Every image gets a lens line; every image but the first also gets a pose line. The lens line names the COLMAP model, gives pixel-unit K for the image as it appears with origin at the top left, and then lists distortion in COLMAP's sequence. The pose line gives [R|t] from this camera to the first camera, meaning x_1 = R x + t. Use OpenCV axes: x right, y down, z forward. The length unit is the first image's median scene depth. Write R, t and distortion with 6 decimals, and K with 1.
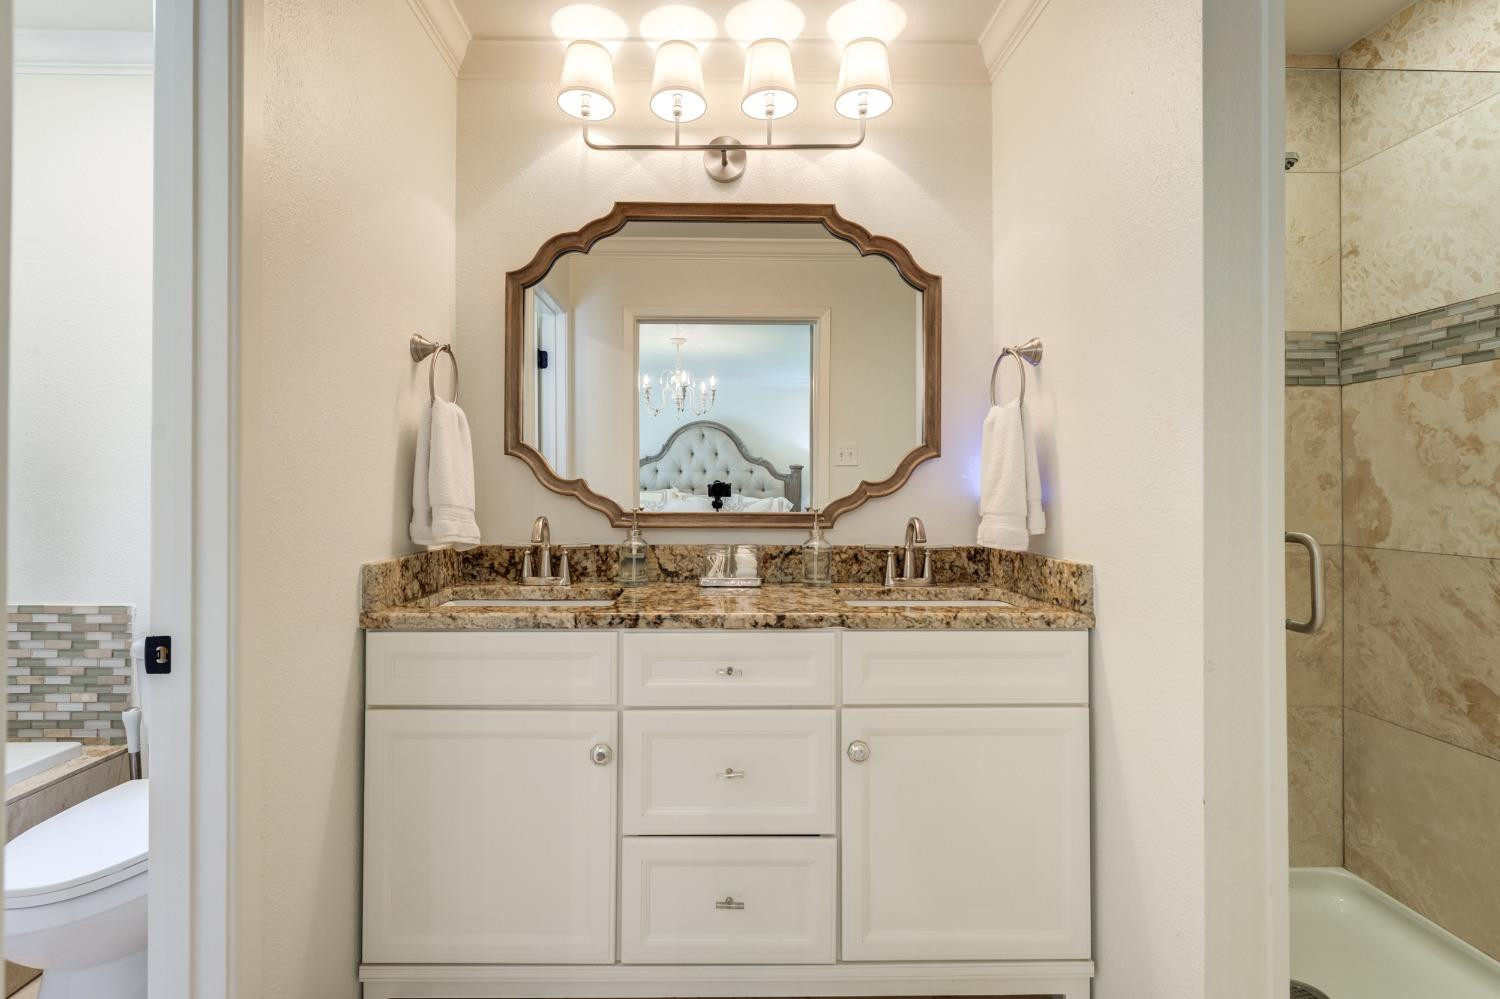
lens RADIAL K [[743.2, 0, 764.3], [0, 743.2, 499.3], [0, 0, 1]] dist [0.000622, -0.001090]
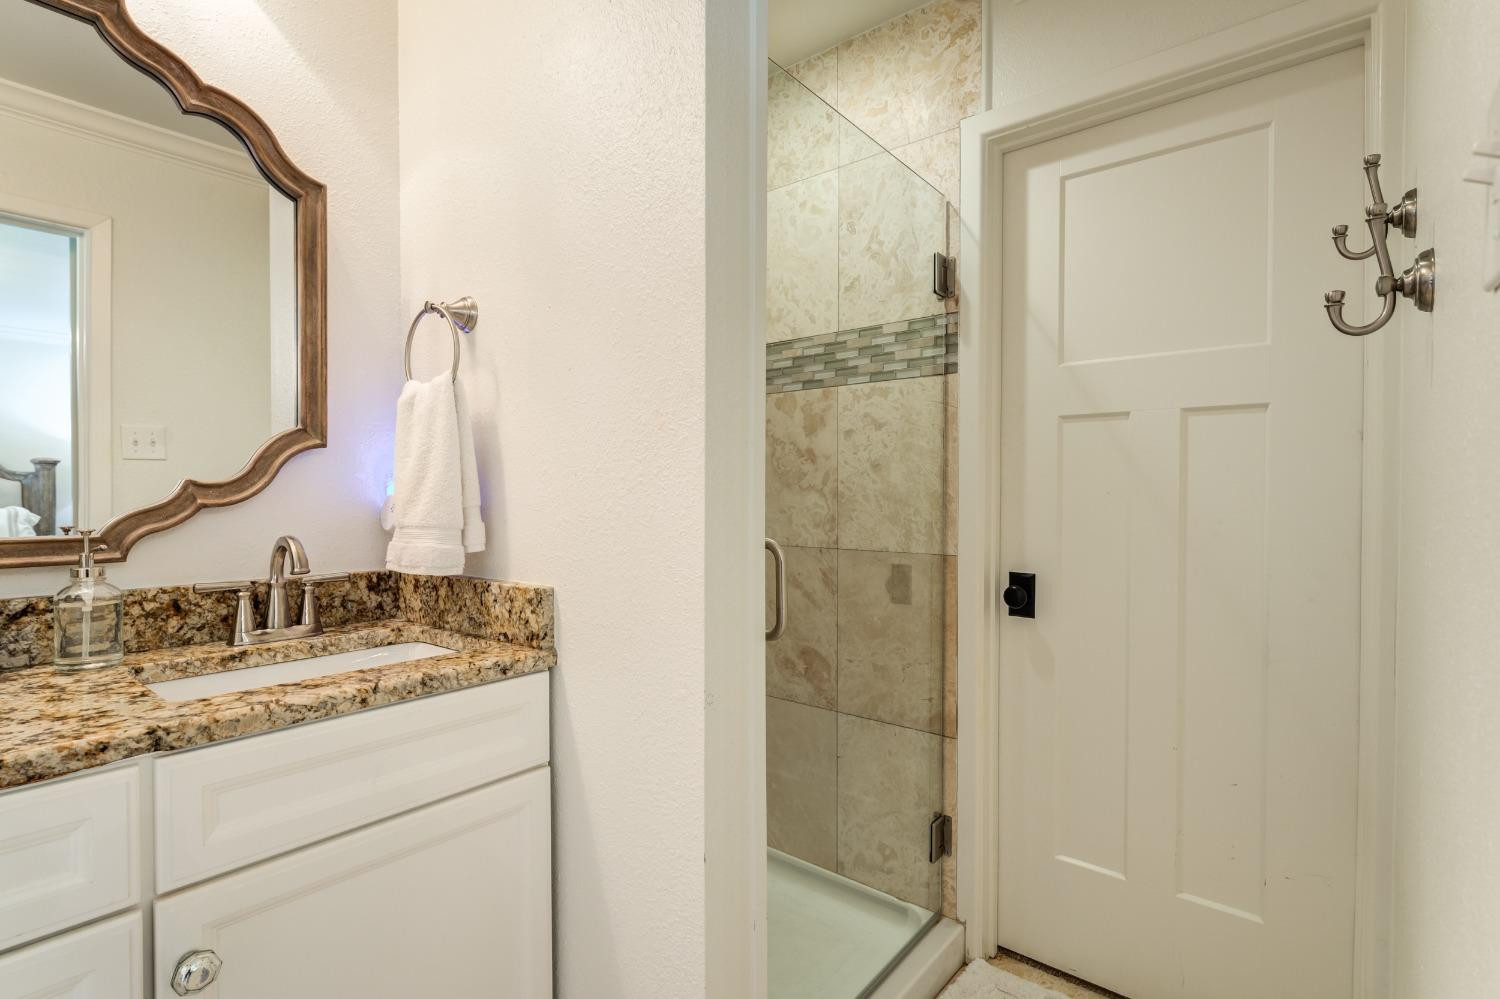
lens RADIAL K [[743.2, 0, 764.3], [0, 743.2, 499.3], [0, 0, 1]] dist [0.000622, -0.001090]
pose [[0.689584, -0.008757, 0.724152, 0.015884], [0.012576, 0.999921, 0.000116, -0.003207], [-0.724096, 0.009027, 0.689640, 0.231036]]
